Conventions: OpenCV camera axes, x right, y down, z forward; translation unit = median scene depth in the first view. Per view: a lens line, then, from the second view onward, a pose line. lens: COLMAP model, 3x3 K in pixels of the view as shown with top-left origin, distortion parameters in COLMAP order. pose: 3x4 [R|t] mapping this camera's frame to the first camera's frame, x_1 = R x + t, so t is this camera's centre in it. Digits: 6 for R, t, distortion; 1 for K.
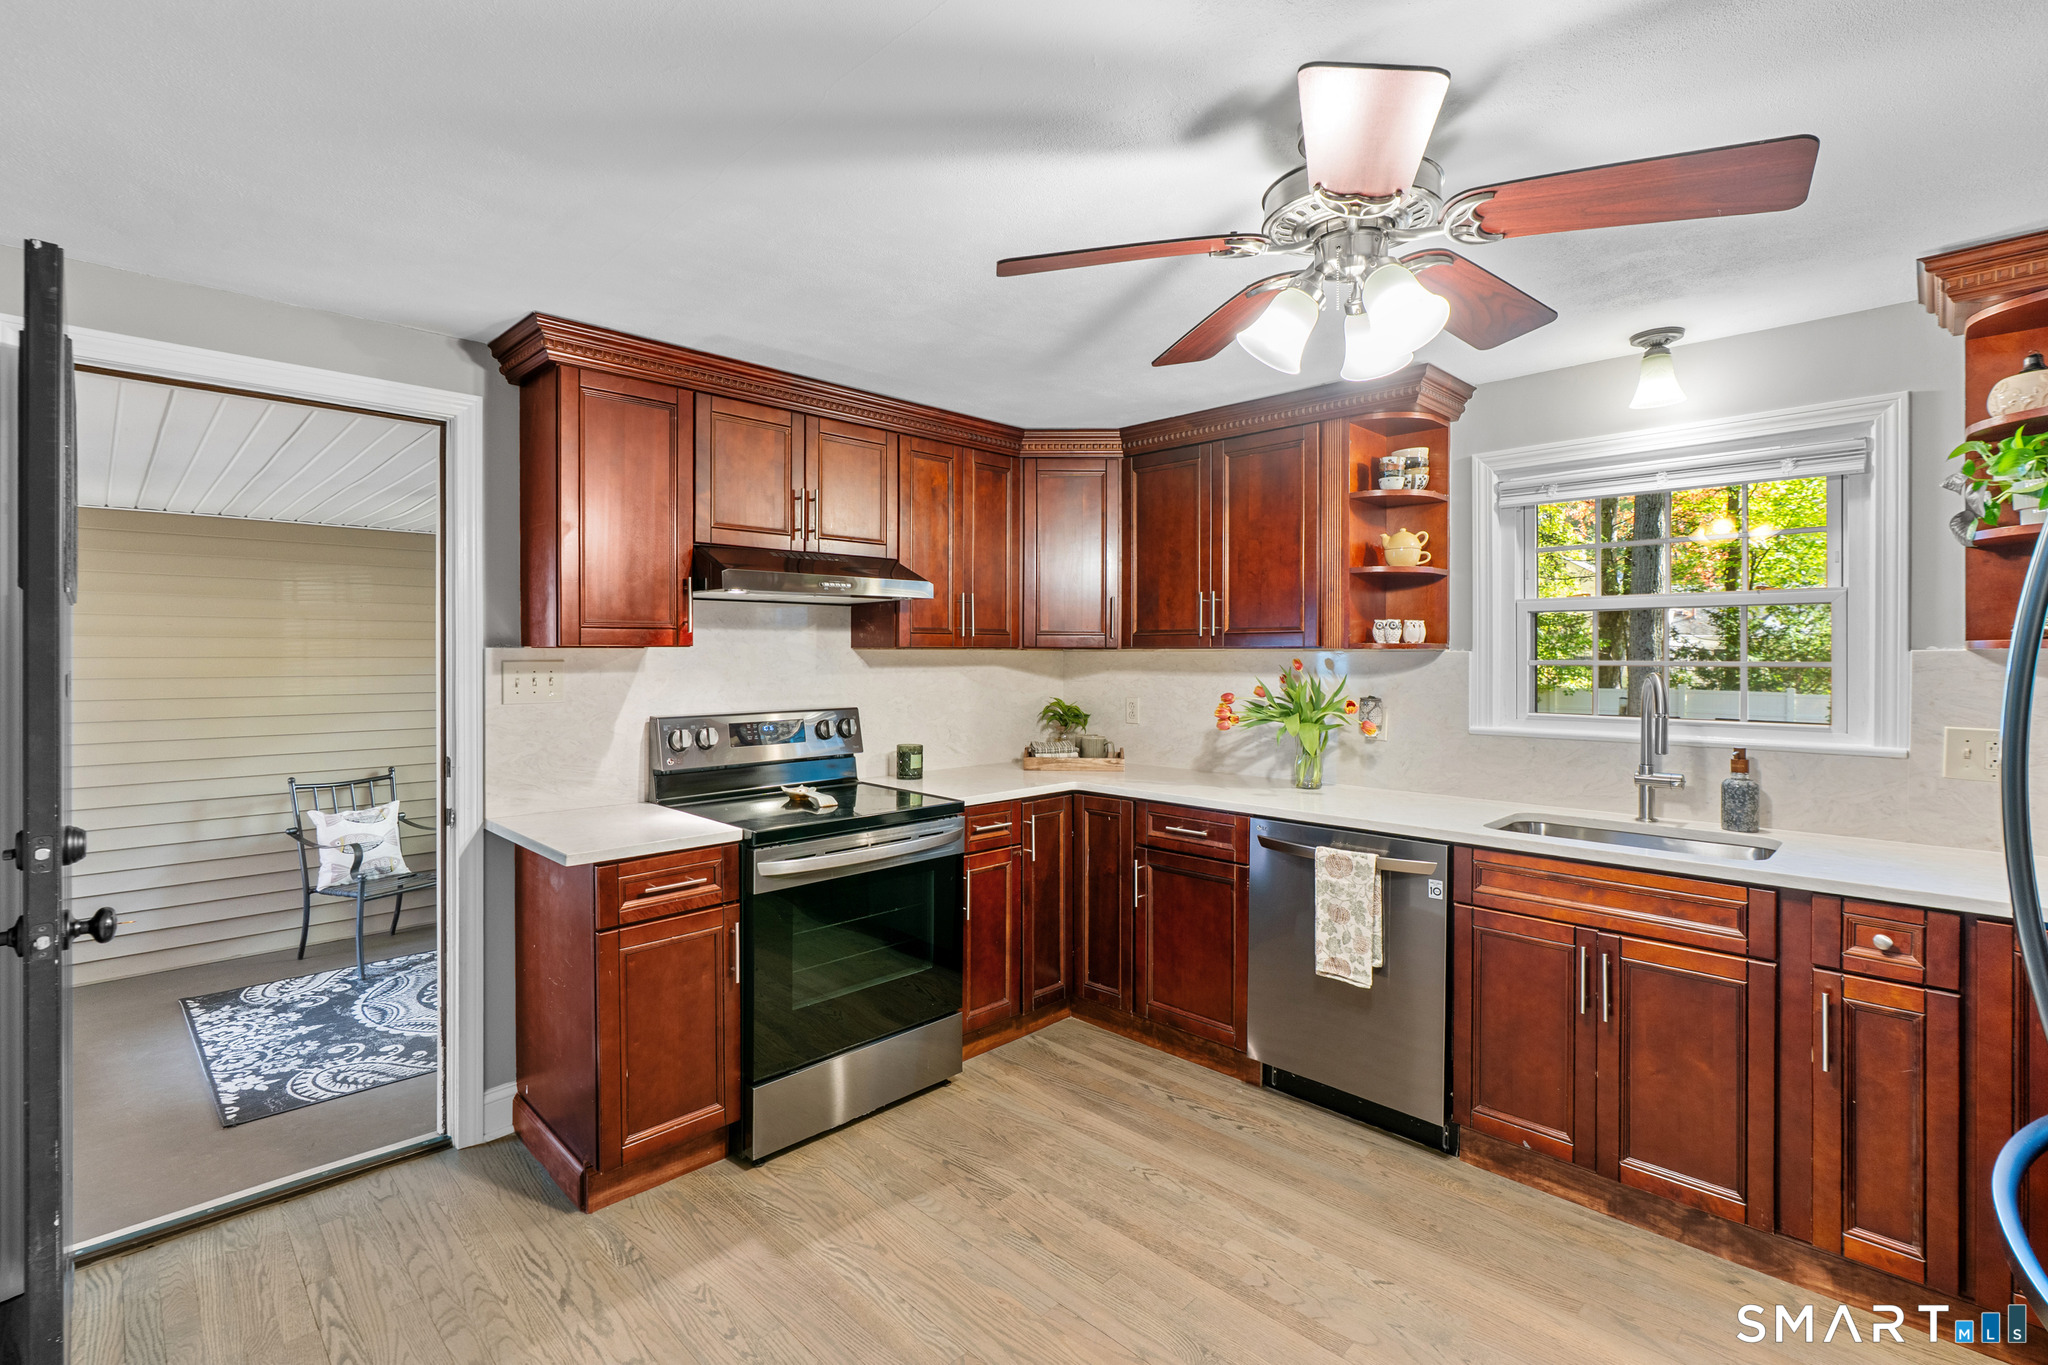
lens RADIAL K [[926.4, 0, 1024.8], [0, 926.4, 665.7], [0, 0, 1]] dist [-0.000405, 0.000578]
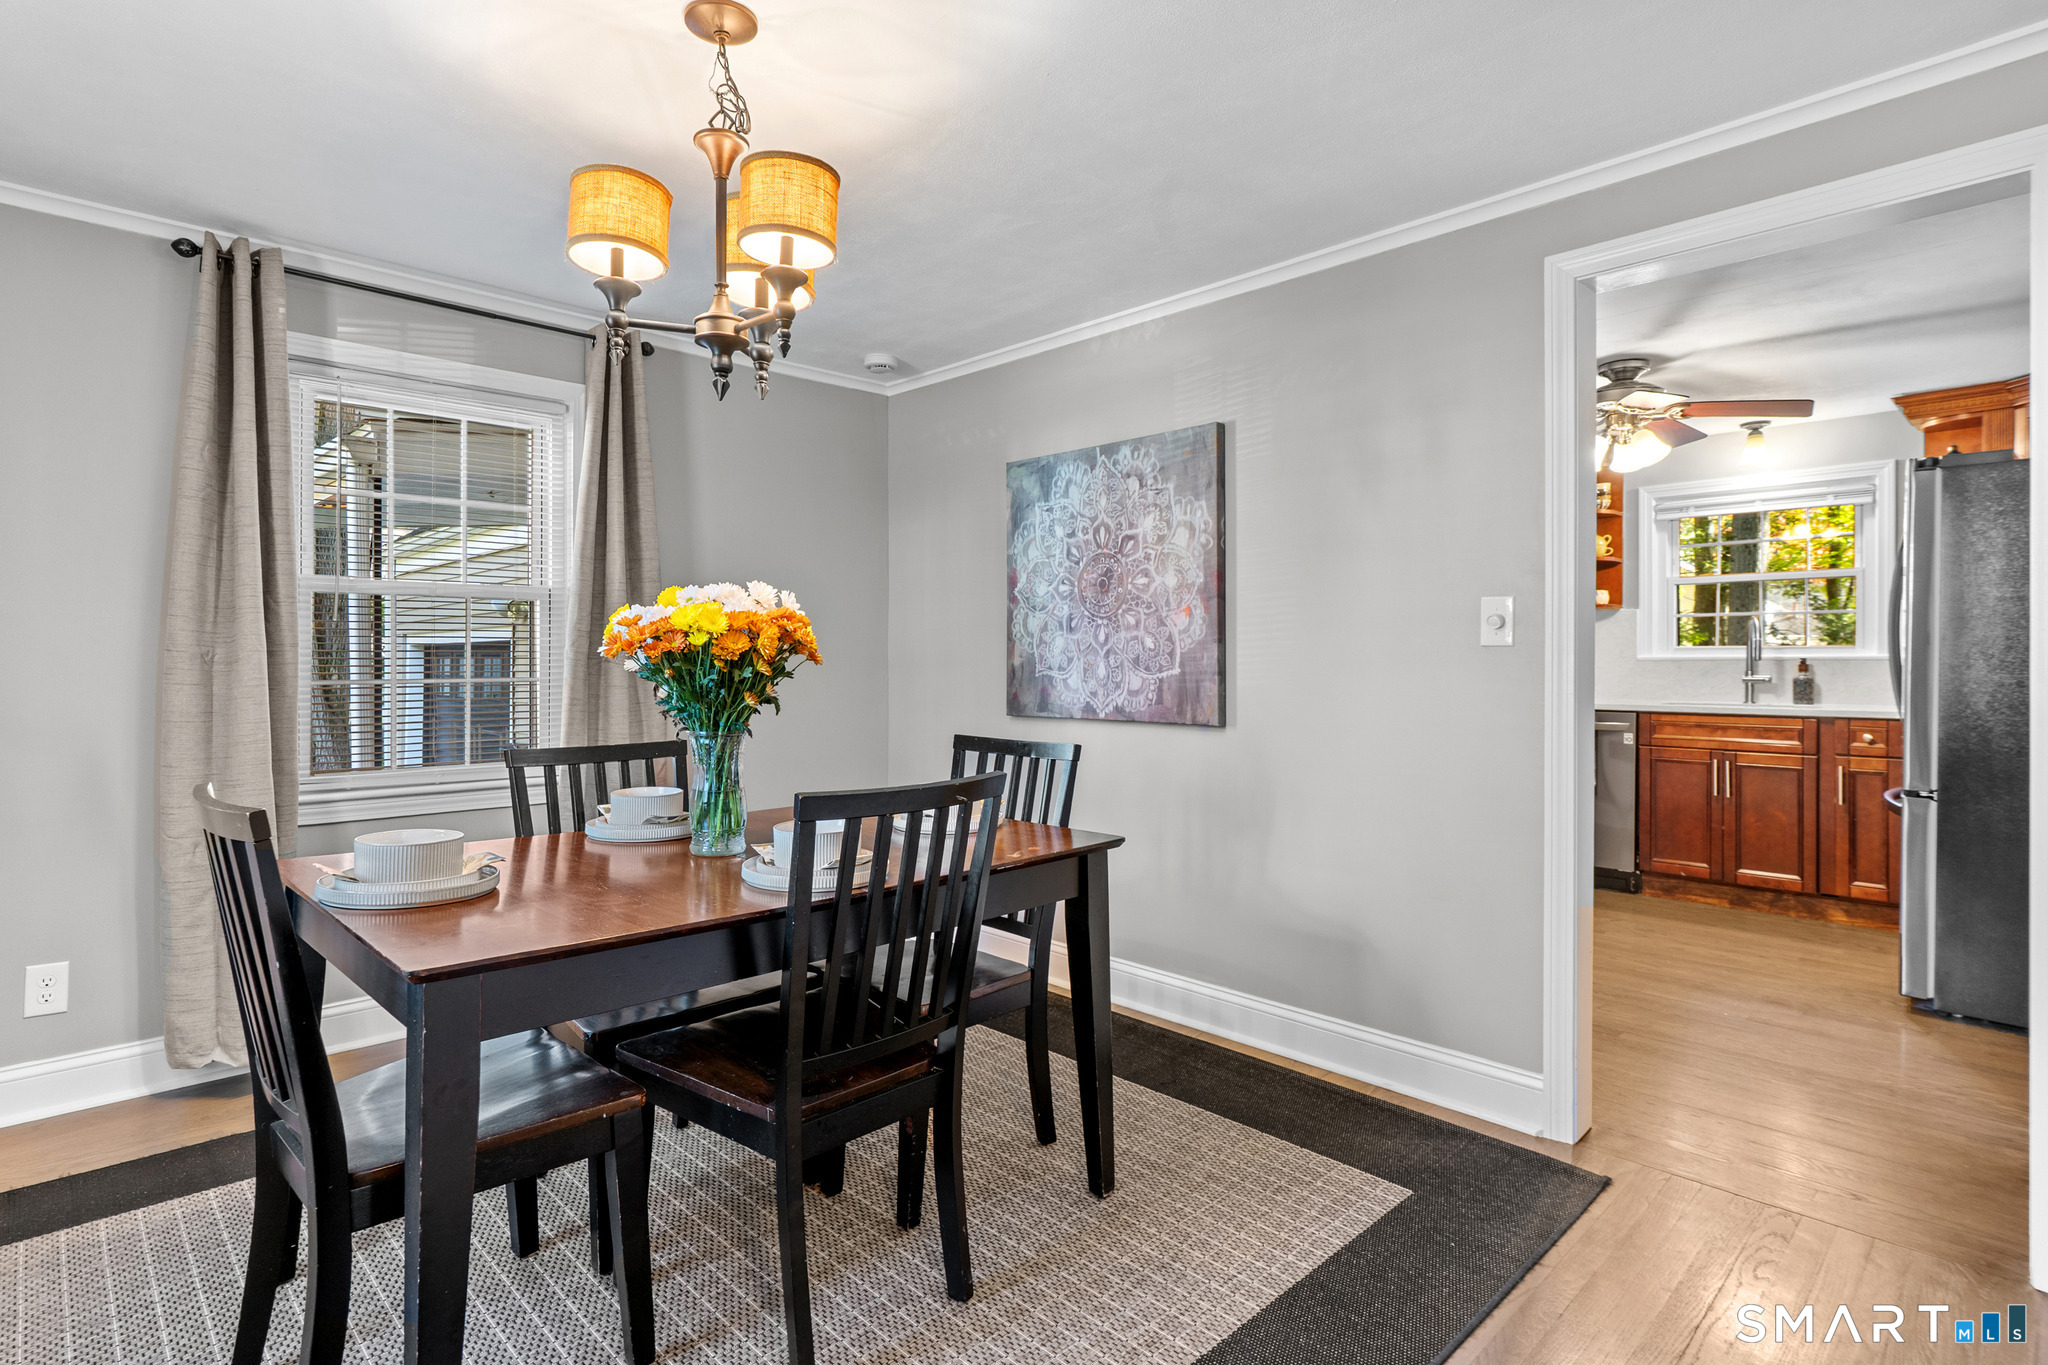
lens RADIAL K [[1027.2, 0, 1020.2], [0, 1027.2, 667.4], [0, 0, 1]] dist [0.001507, -0.000109]
pose [[0.999733, 0.002717, -0.022932, -0.790023], [-0.002901, 0.999964, -0.007992, 0.147259], [0.022909, 0.008056, 0.999705, -1.161108]]
